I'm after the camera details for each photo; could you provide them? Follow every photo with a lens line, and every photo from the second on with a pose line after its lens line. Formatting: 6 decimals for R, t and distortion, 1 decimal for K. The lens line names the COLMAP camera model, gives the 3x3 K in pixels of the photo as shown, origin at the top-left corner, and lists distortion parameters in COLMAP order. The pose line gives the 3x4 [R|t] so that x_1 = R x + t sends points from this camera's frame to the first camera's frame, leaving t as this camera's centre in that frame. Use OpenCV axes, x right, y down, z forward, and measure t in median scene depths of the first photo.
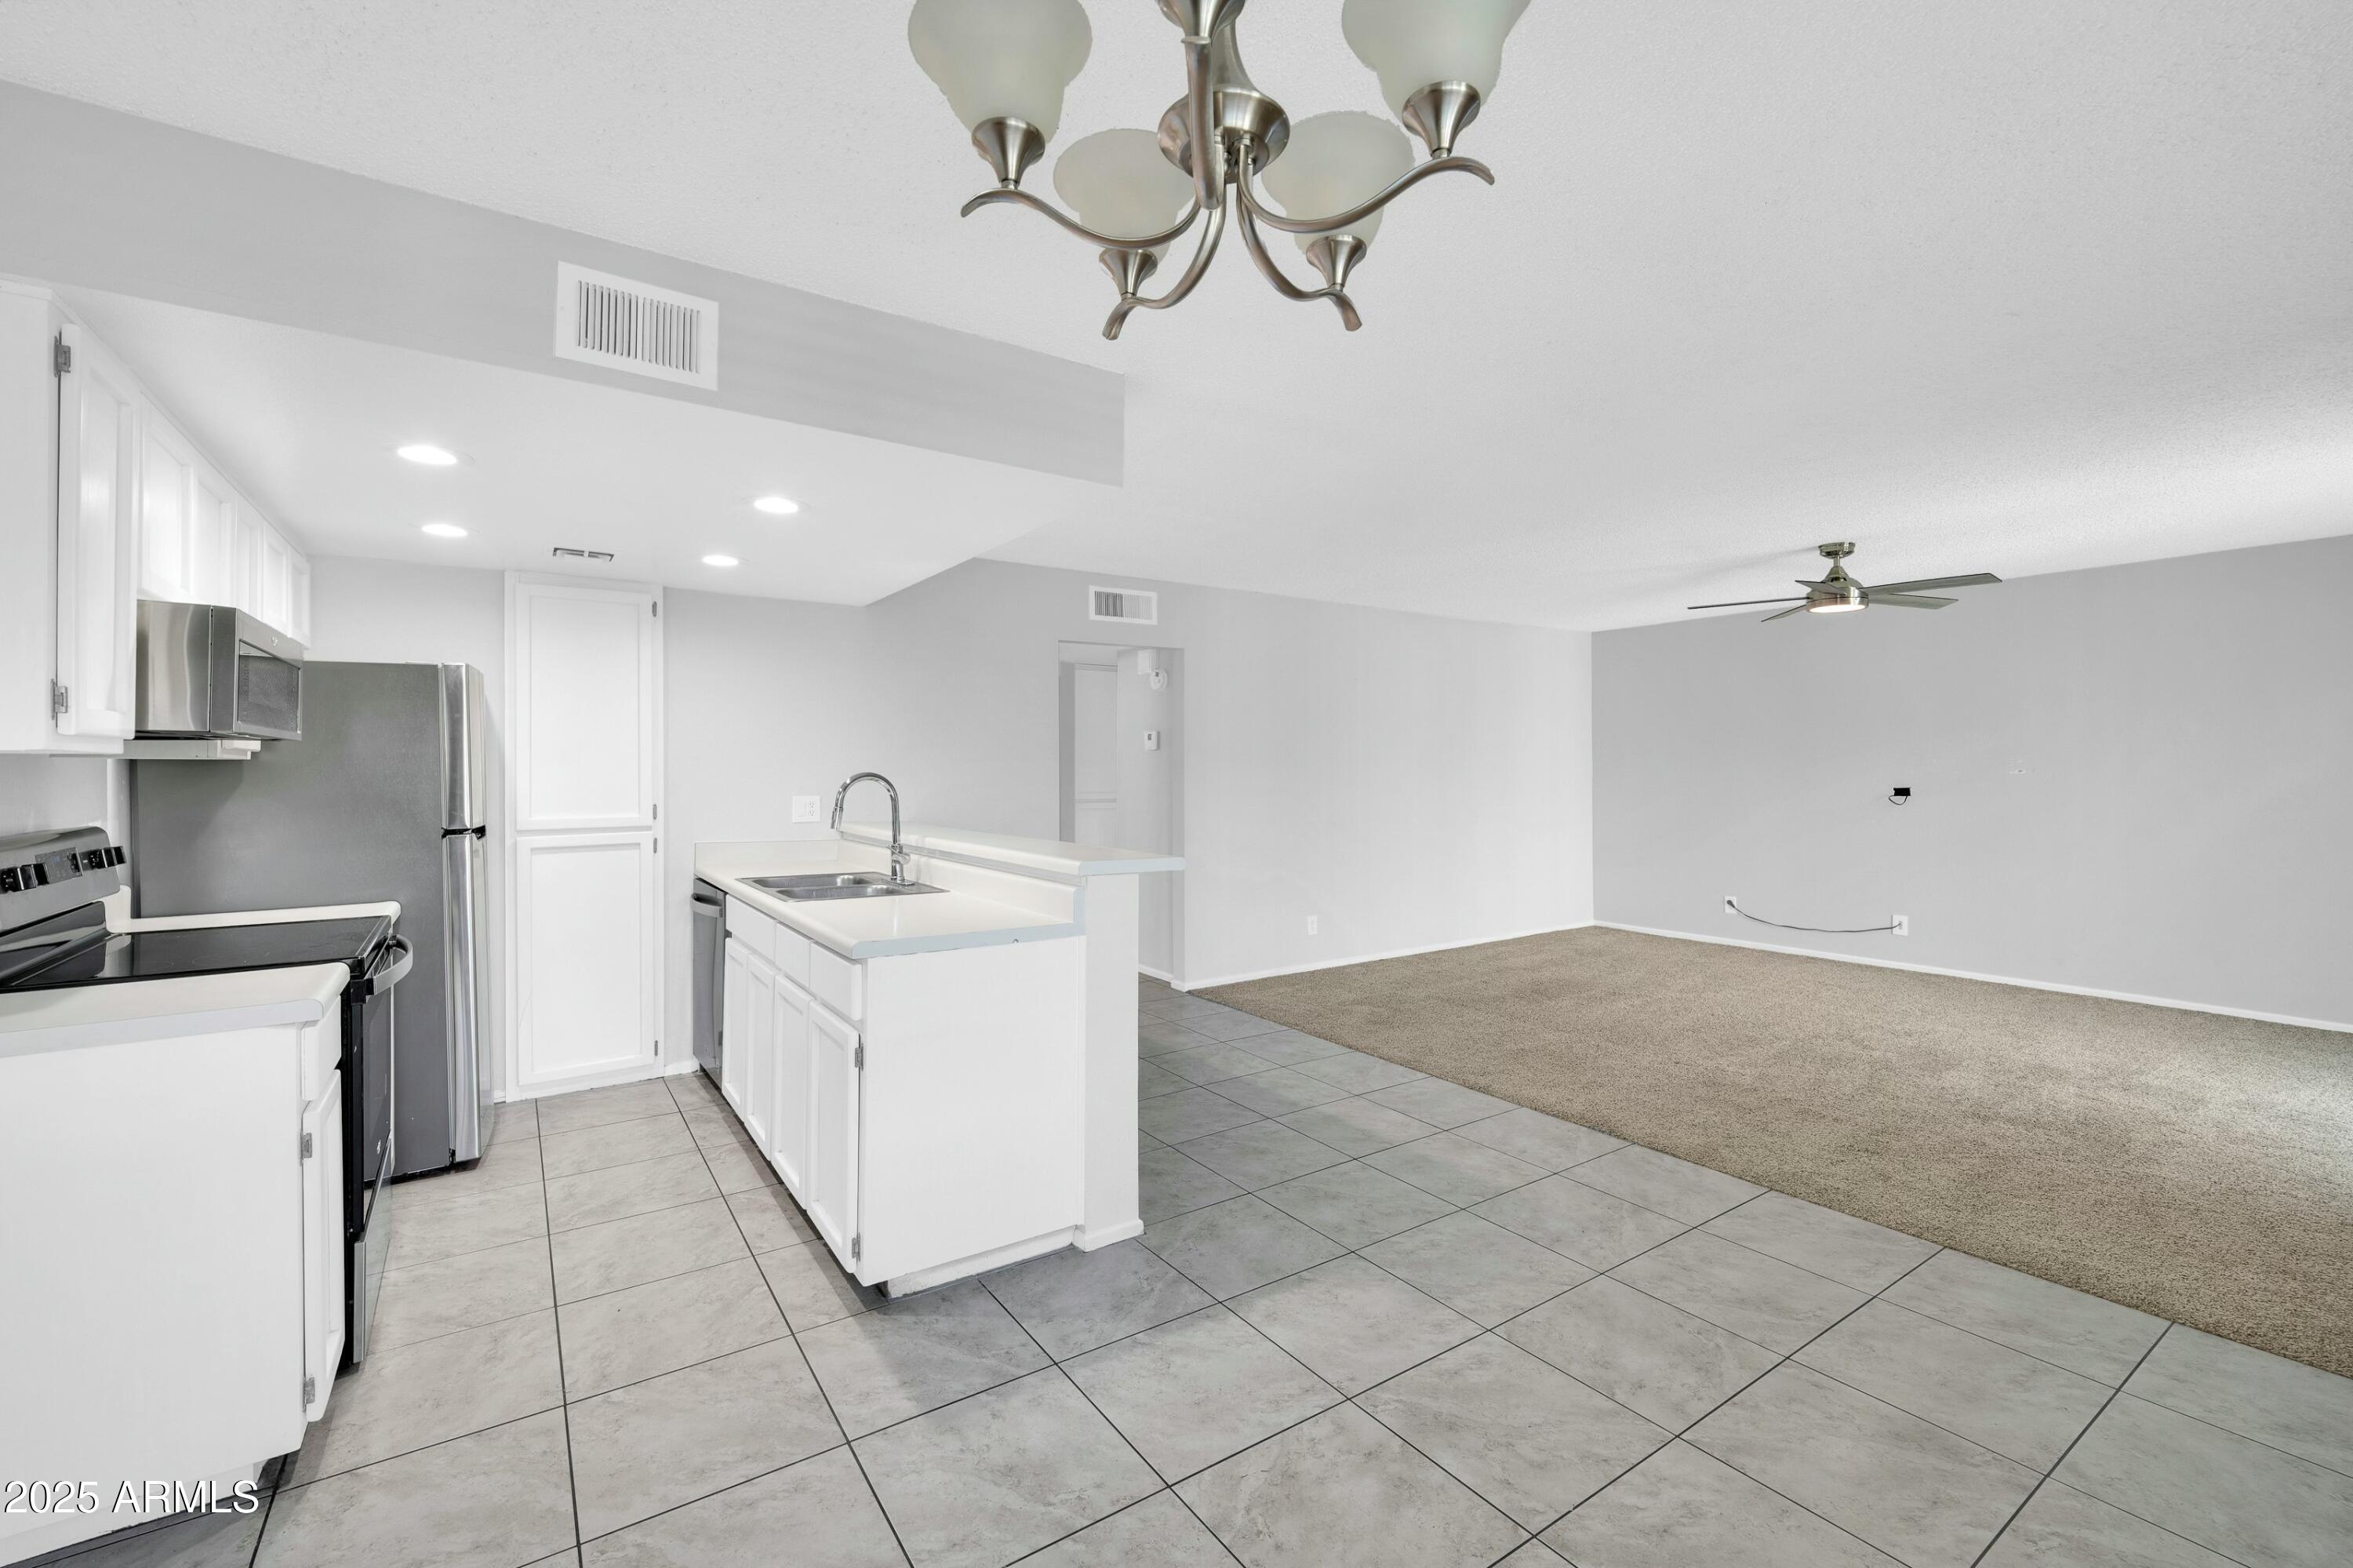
lens RADIAL K [[973.8, 0, 1178.5], [0, 973.8, 768.2], [0, 0, 1]] dist [0.024429, -0.013559]
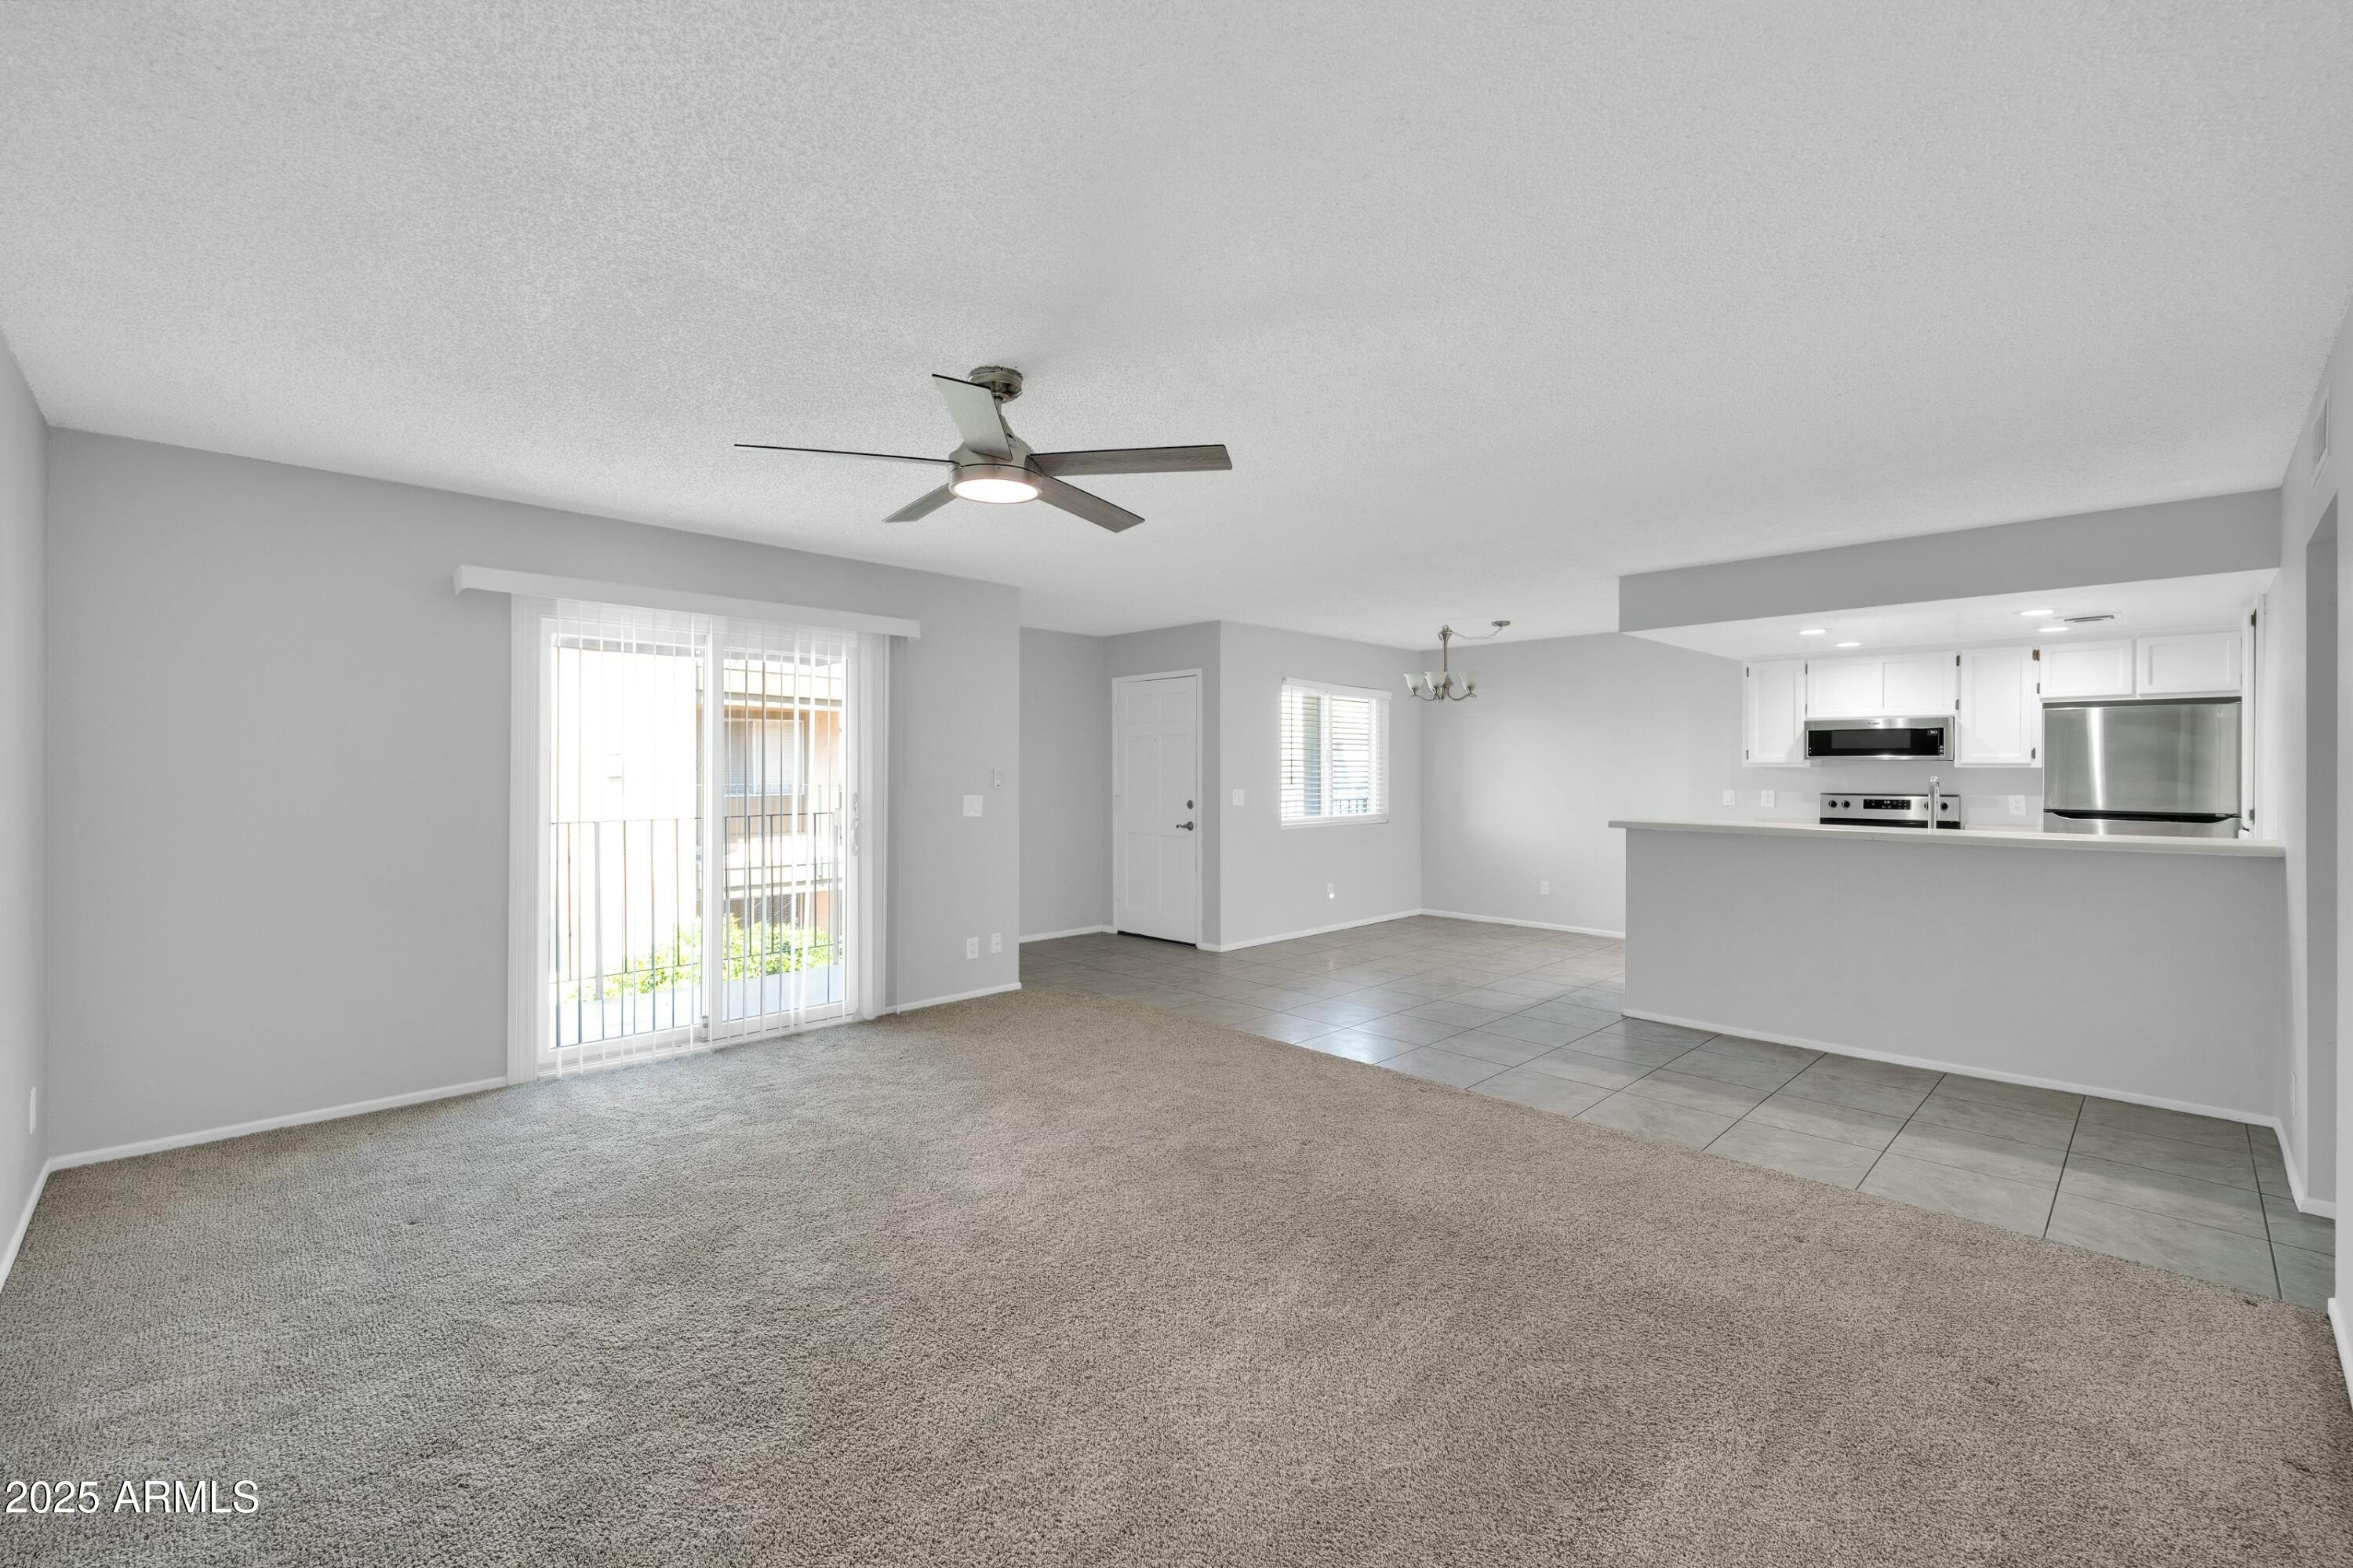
lens RADIAL K [[990.0, 0, 1180.1], [0, 990.0, 748.5], [0, 0, 1]] dist [0.029543, -0.019068]
pose [[-0.982375, -0.004057, -0.186876, 0.898312], [-0.000304, 0.999798, -0.020106, -0.004836], [0.186920, -0.019695, -0.982178, 2.105022]]
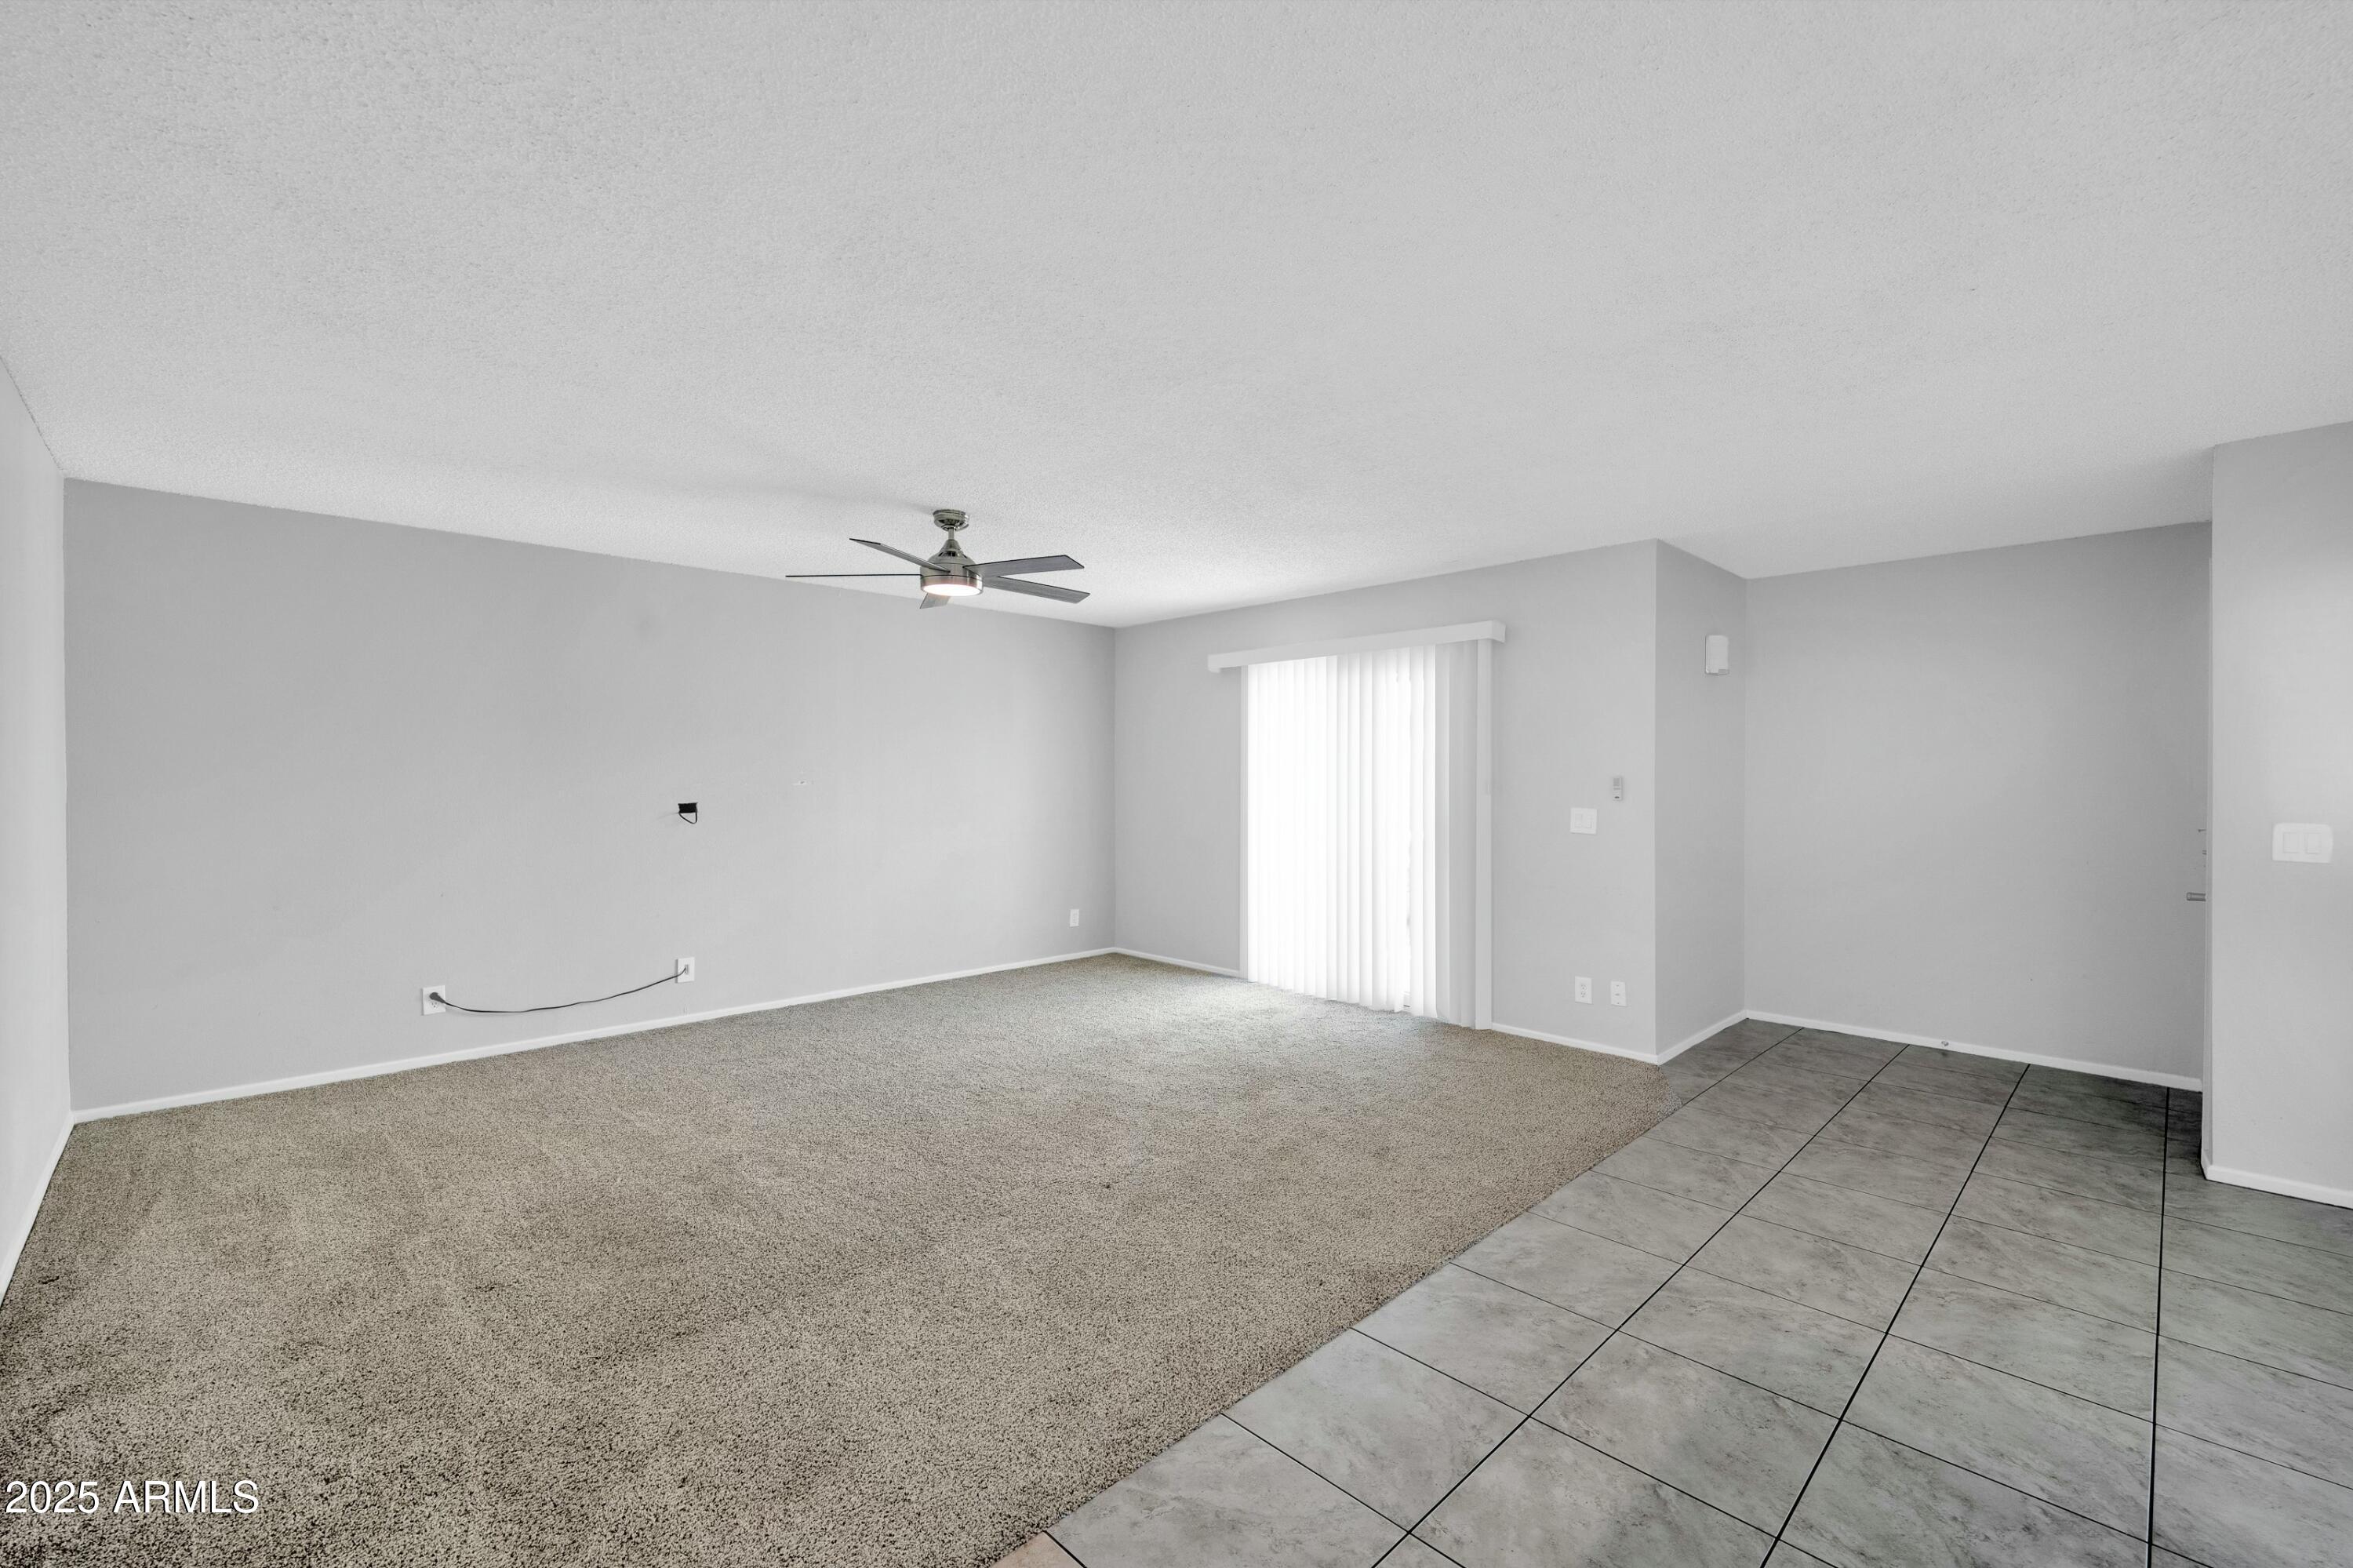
lens RADIAL K [[973.8, 0, 1178.5], [0, 973.8, 768.2], [0, 0, 1]] dist [0.024429, -0.013559]
pose [[-0.177430, 0.012082, 0.984059, -0.251261], [-0.001693, 0.999919, -0.012582, 0.001416], [-0.984132, -0.003898, -0.177395, 1.272214]]
